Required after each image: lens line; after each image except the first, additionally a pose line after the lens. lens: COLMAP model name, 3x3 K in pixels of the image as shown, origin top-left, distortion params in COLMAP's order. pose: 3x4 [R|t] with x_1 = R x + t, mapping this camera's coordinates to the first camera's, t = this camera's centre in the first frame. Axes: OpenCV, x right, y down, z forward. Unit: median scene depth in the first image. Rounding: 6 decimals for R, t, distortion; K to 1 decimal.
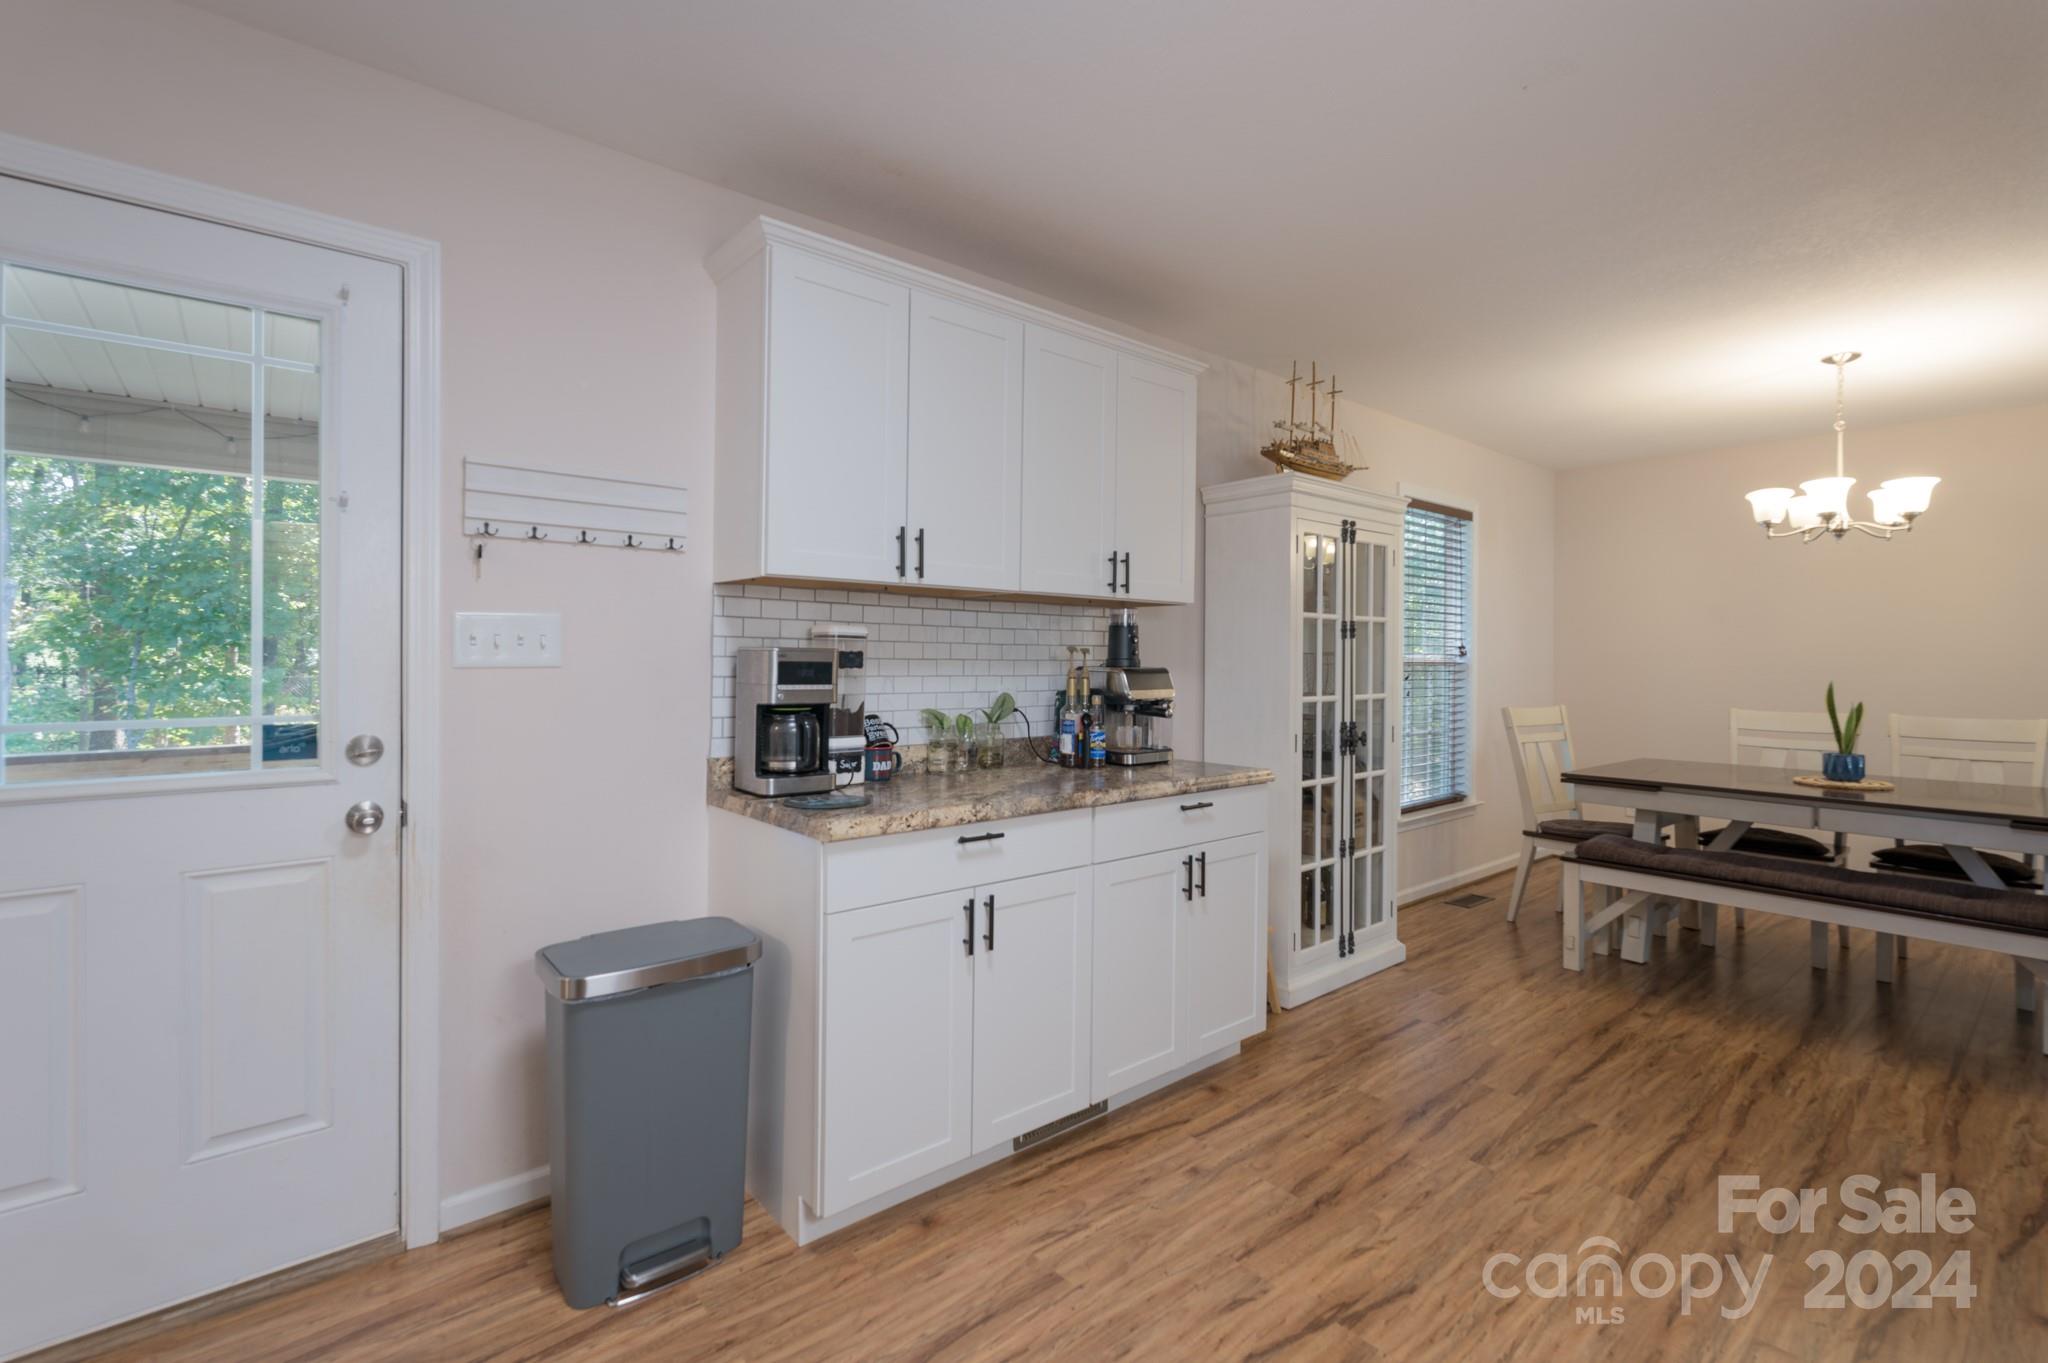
lens RADIAL K [[921.8, 0, 1016.8], [0, 921.8, 666.5], [0, 0, 1]] dist [-0.003720, 0.000723]
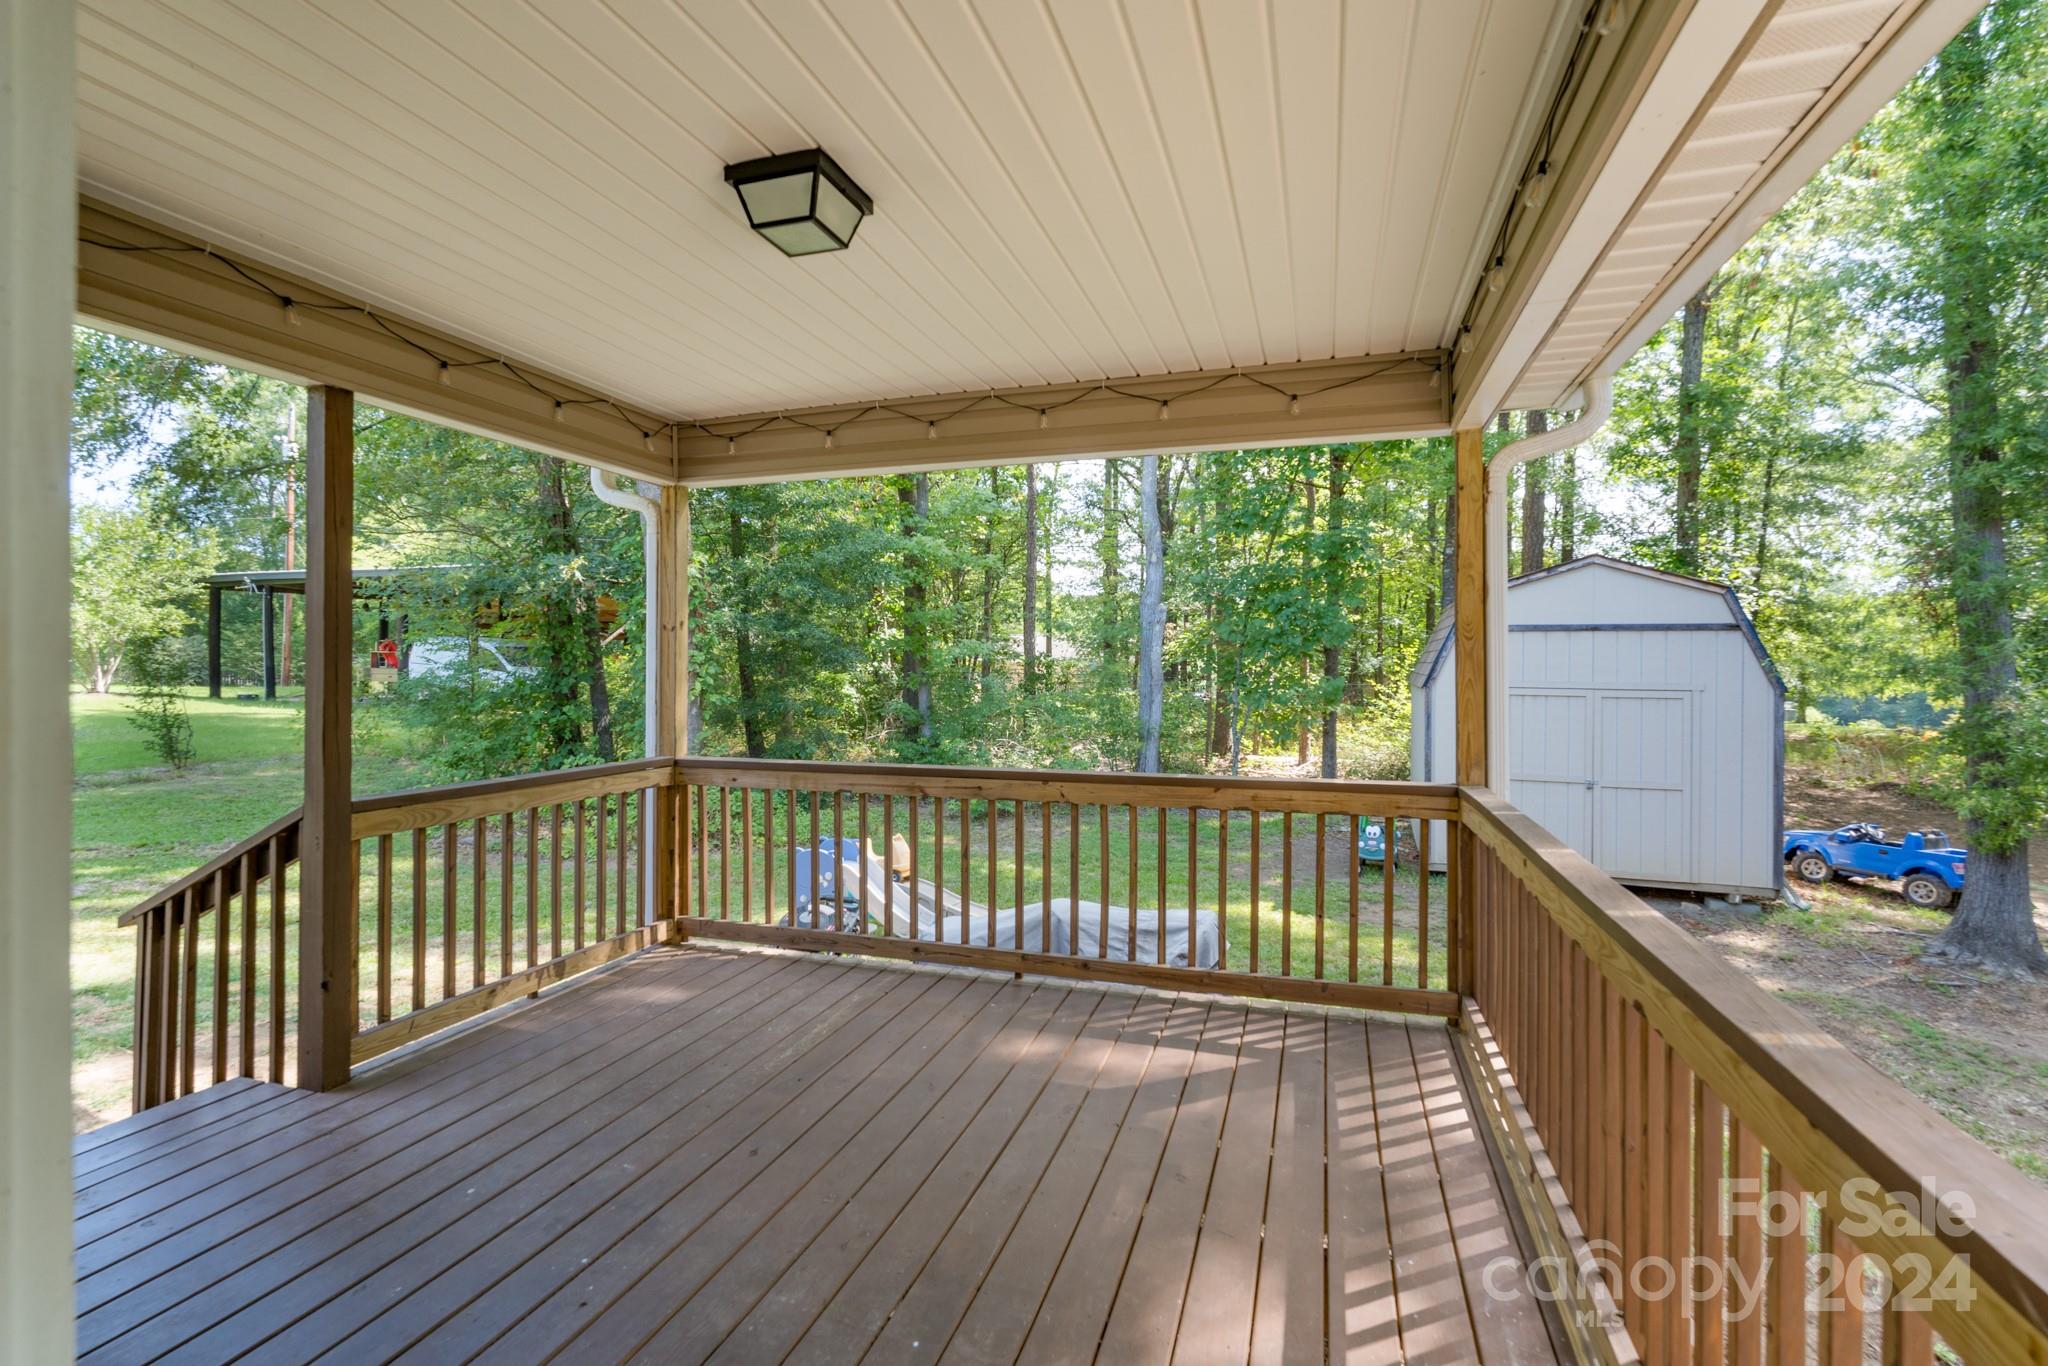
lens RADIAL K [[921.8, 0, 1030.1], [0, 921.8, 663.9], [0, 0, 1]] dist [-0.003720, 0.000723]
pose [[0.539747, -0.004151, -0.841817, -0.566229], [-0.005406, 0.999950, -0.008397, -0.009695], [0.841810, 0.009083, 0.539697, 0.718521]]
